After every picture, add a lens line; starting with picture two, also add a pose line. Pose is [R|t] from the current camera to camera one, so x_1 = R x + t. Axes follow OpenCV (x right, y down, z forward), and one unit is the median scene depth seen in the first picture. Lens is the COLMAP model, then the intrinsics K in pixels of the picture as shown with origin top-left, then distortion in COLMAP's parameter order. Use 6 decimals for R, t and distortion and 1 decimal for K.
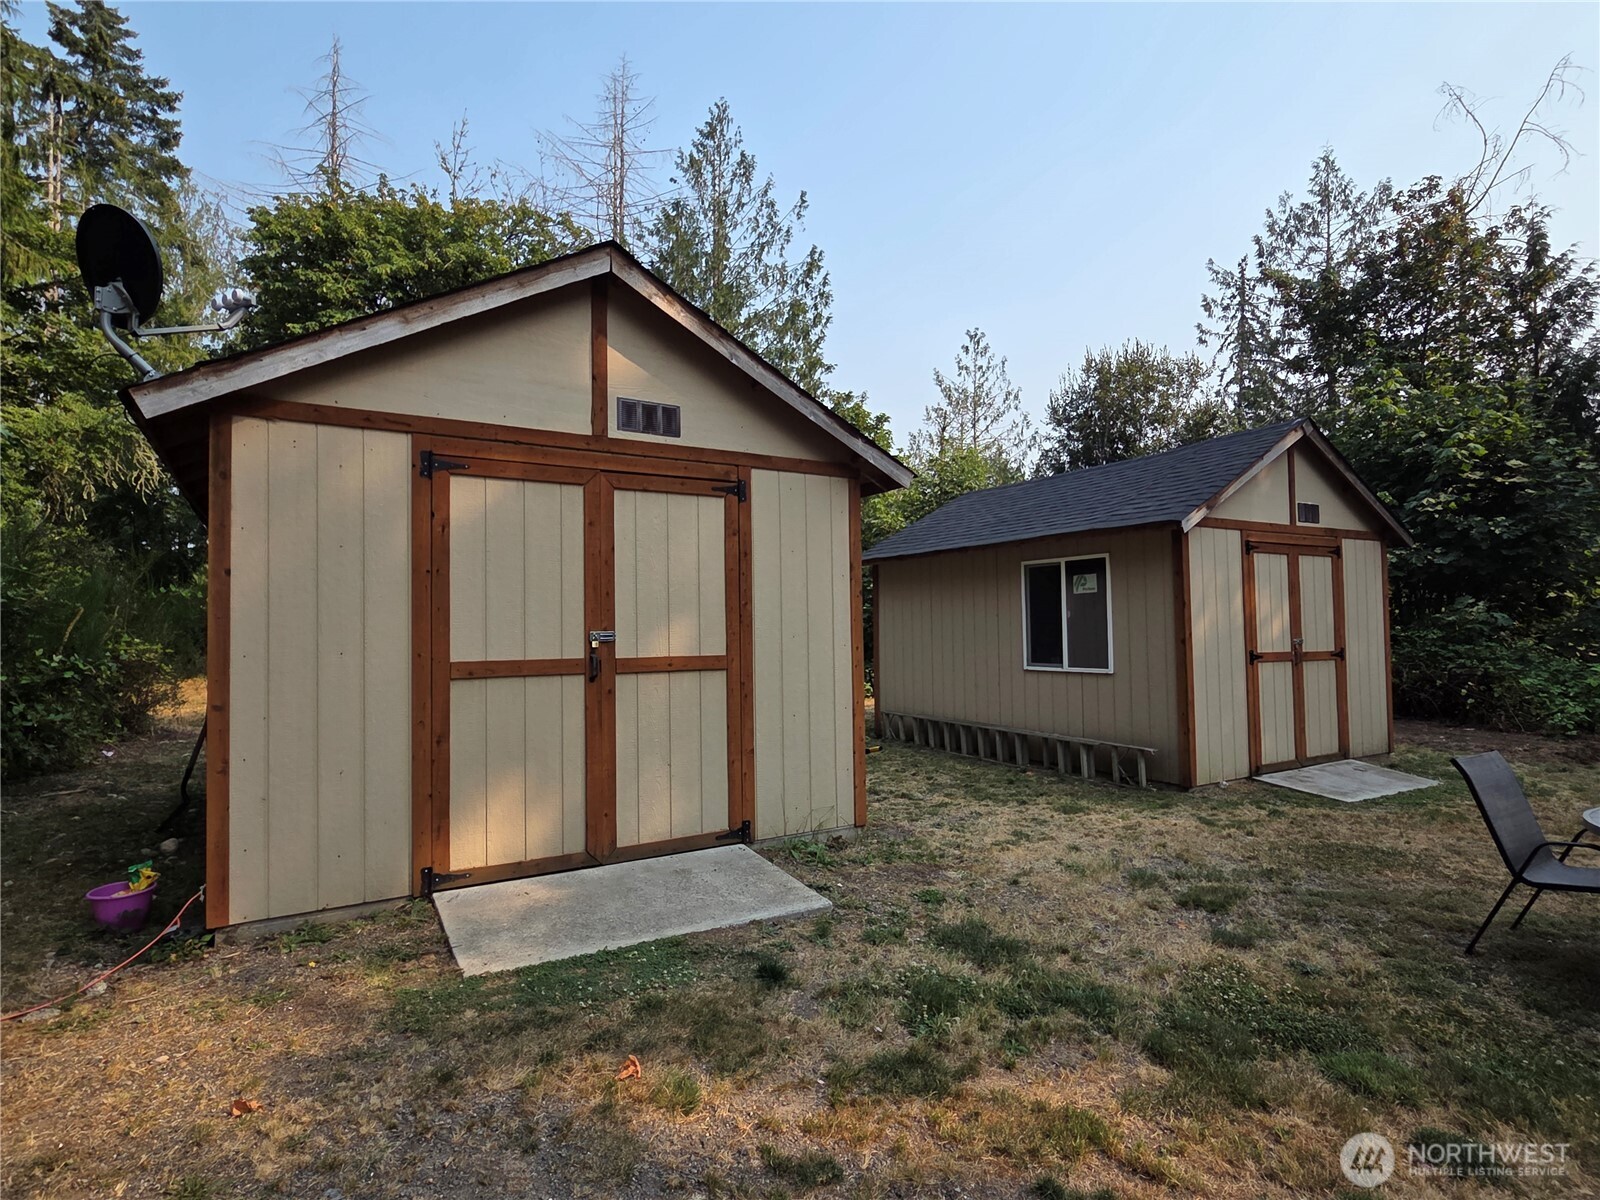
lens RADIAL K [[849.4, 0, 799.1], [0, 849.4, 599.6], [0, 0, 1]] dist [0.002324, 0.000259]
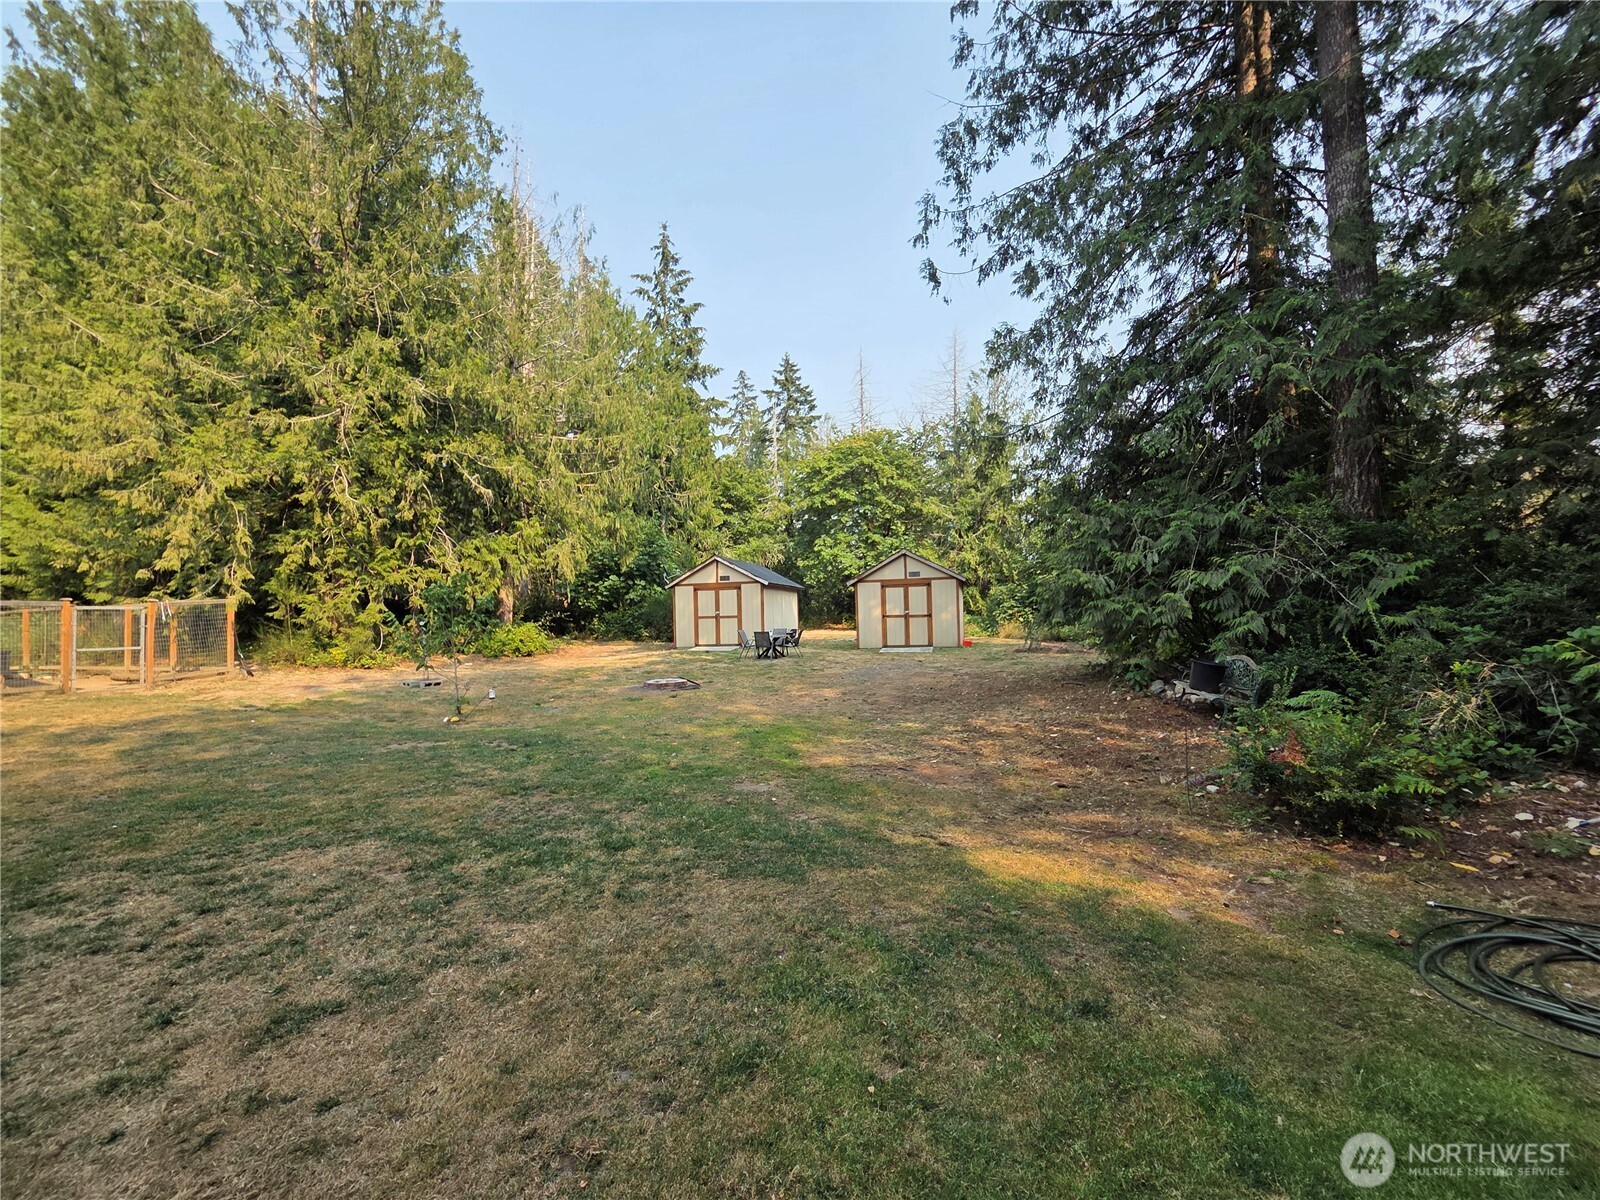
lens RADIAL K [[643.3, 0, 801.1], [0, 643.3, 600.4], [0, 0, 1]] dist [0.000021, 0.000000]
pose [[0.685745, -0.027289, -0.727330, 3.693226], [0.039965, 0.999201, 0.000191, -0.025311], [0.726744, -0.029199, 0.686288, -1.893082]]
